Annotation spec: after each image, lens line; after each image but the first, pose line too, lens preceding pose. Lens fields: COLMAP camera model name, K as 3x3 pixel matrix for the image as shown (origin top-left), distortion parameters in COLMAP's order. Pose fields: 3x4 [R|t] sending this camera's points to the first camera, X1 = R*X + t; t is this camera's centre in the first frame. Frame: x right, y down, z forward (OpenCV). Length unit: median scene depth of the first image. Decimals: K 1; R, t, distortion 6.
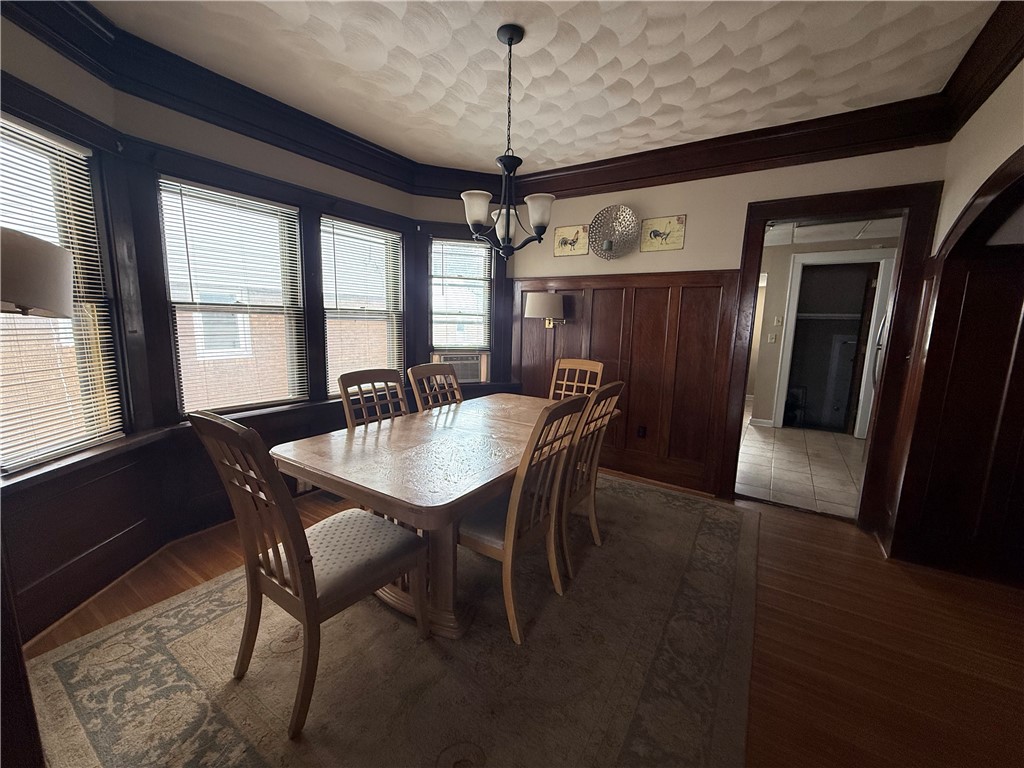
lens RADIAL K [[407.6, 0, 514.5], [0, 407.6, 382.4], [0, 0, 1]] dist [-0.000361, 0.000084]
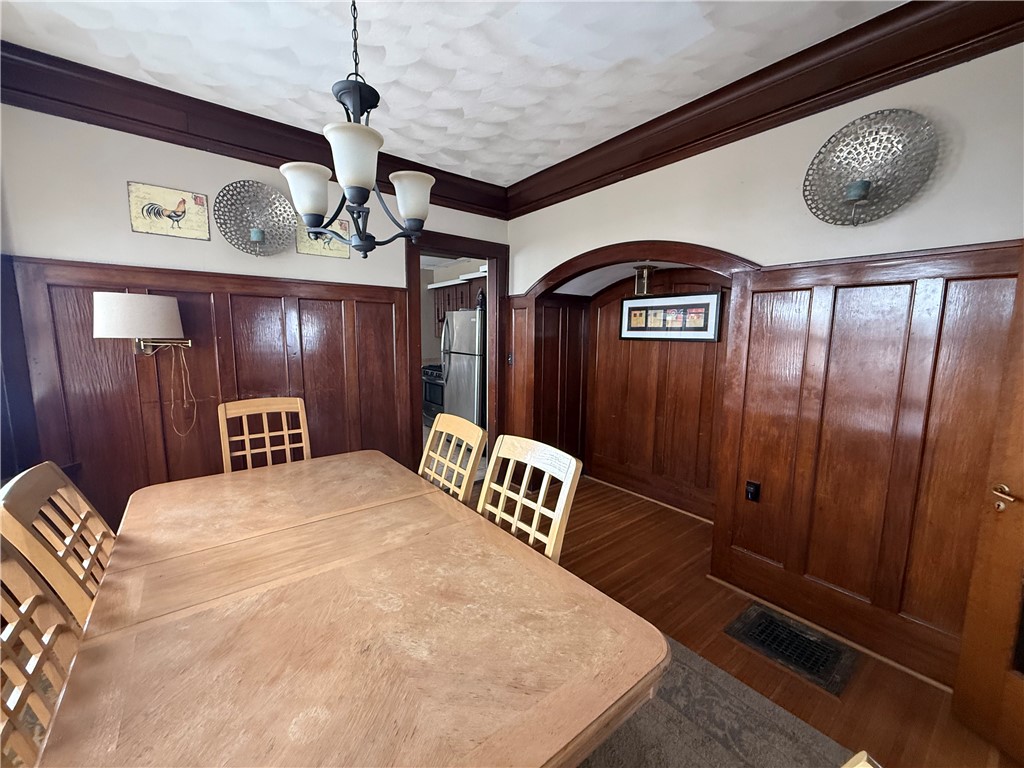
lens RADIAL K [[407.6, 0, 514.3], [0, 407.6, 385.8], [0, 0, 1]] dist [-0.000361, 0.000084]
pose [[0.314386, -0.140395, 0.938856, -0.345197], [0.143823, 0.984631, 0.099079, -0.084143], [-0.938337, 0.103880, 0.329746, 0.374806]]
